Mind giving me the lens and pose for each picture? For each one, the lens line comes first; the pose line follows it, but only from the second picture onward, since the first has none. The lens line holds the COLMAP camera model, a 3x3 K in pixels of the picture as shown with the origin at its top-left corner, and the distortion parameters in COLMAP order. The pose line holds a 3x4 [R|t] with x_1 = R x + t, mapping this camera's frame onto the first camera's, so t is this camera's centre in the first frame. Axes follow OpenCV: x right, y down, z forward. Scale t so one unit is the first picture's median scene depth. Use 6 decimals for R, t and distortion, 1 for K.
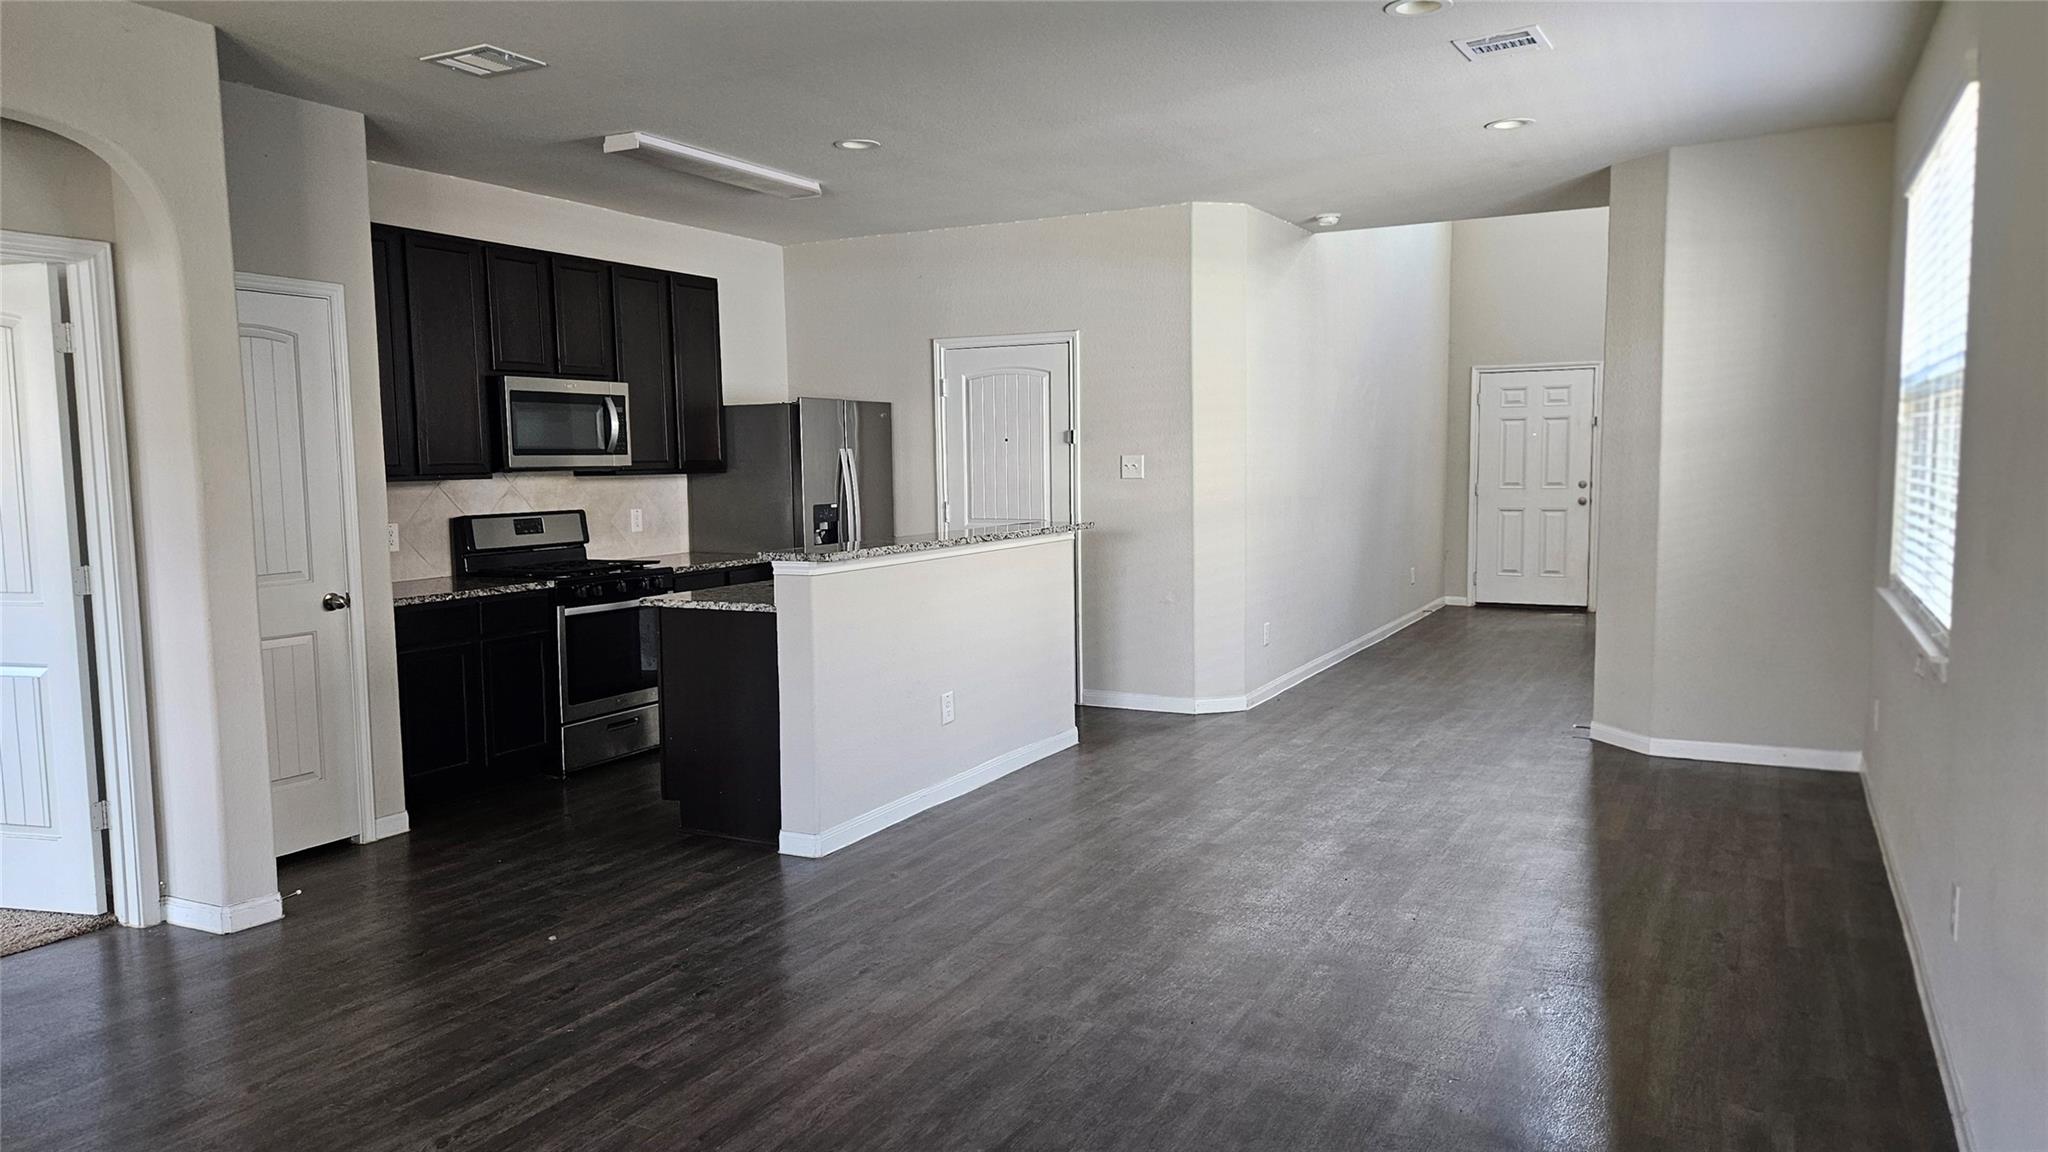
lens RADIAL K [[1393.1, 0, 1024.0], [0, 1393.1, 576.0], [0, 0, 1]] dist [0.087309, 0.000082]
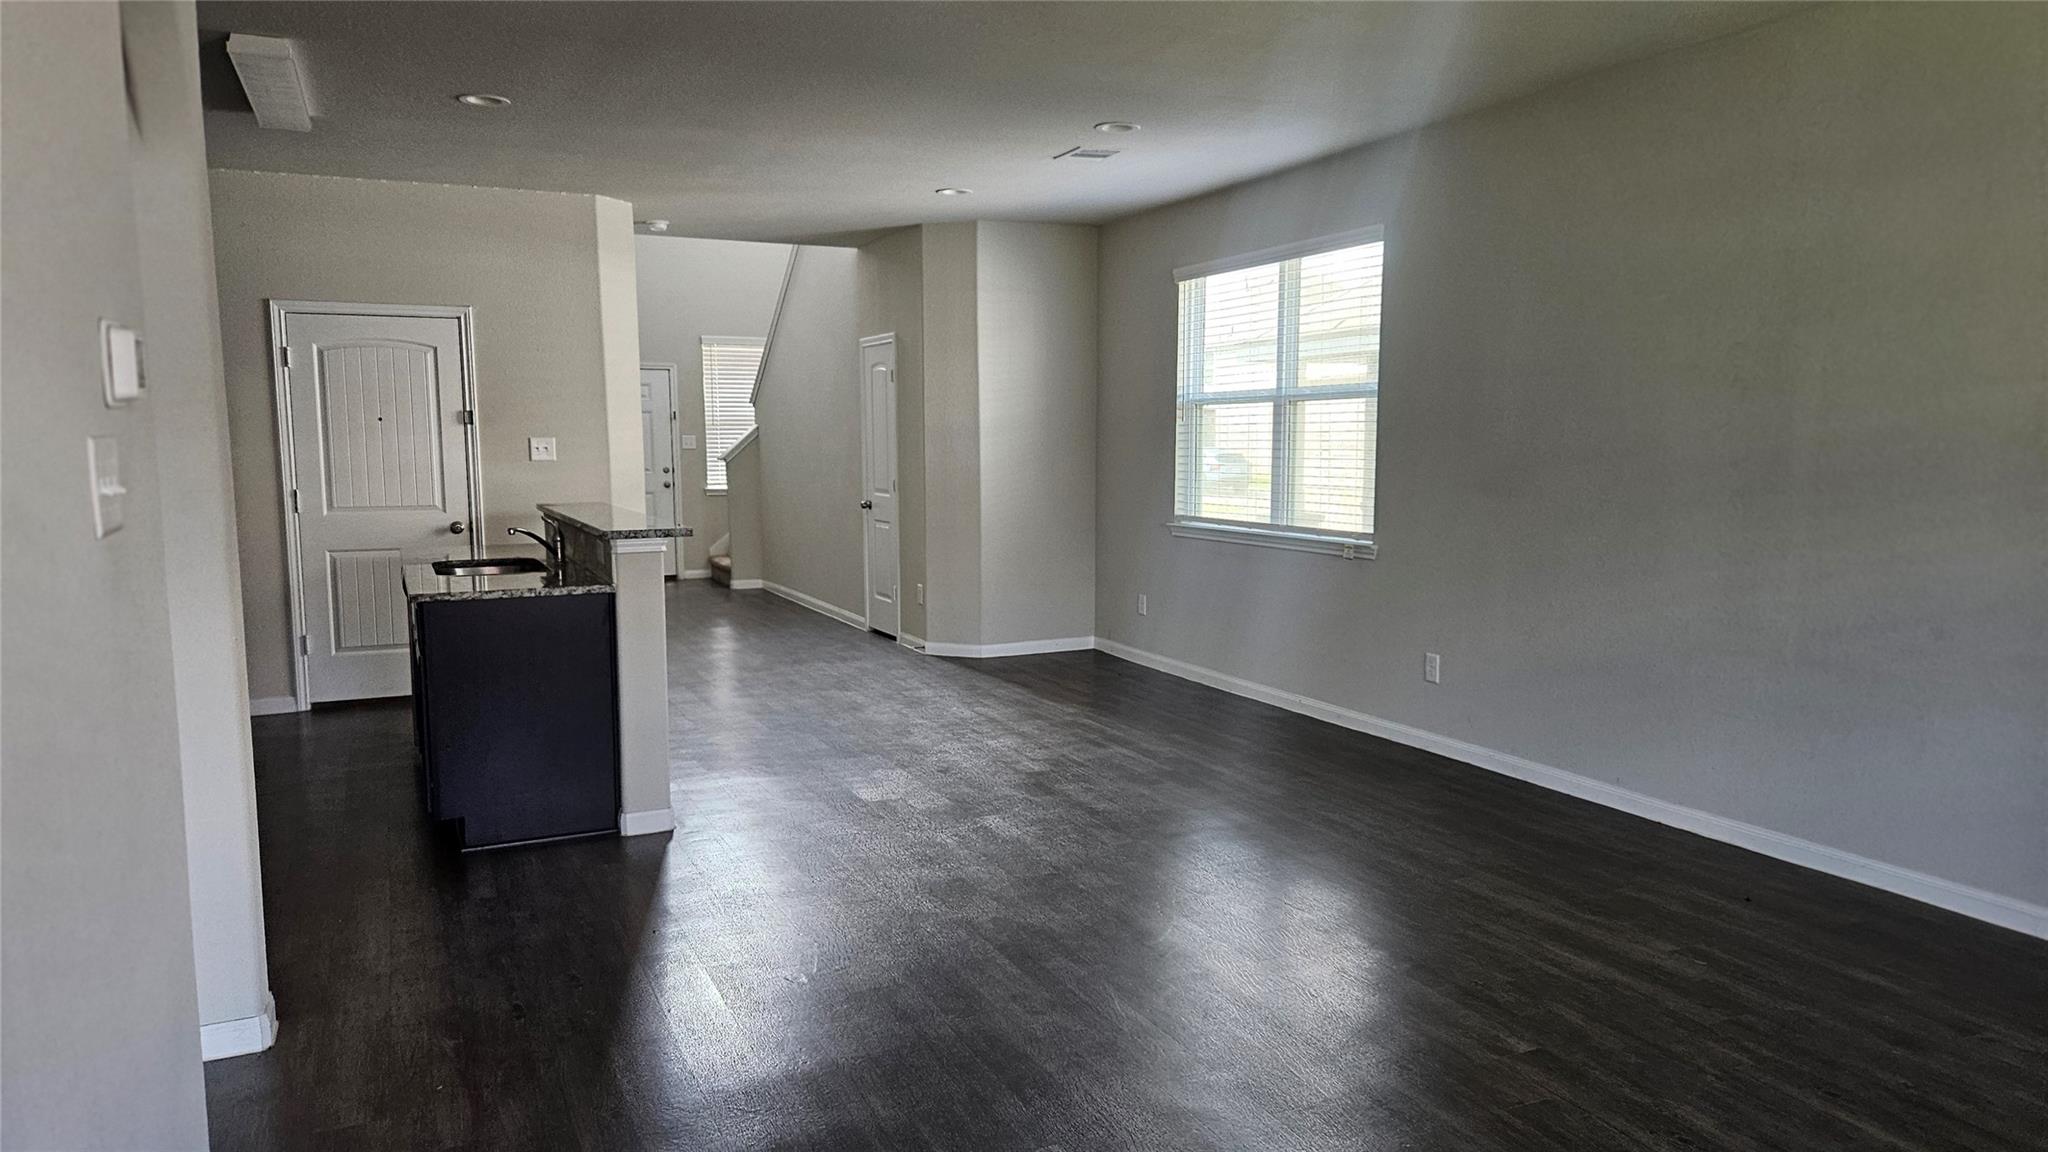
lens RADIAL K [[1393.1, 0, 1024.0], [0, 1393.1, 576.0], [0, 0, 1]] dist [0.087309, 0.000082]
pose [[0.613994, -0.071326, 0.786081, -0.505614], [0.068698, 0.996958, 0.036801, -0.001283], [-0.786315, 0.031407, 0.617027, 0.107015]]
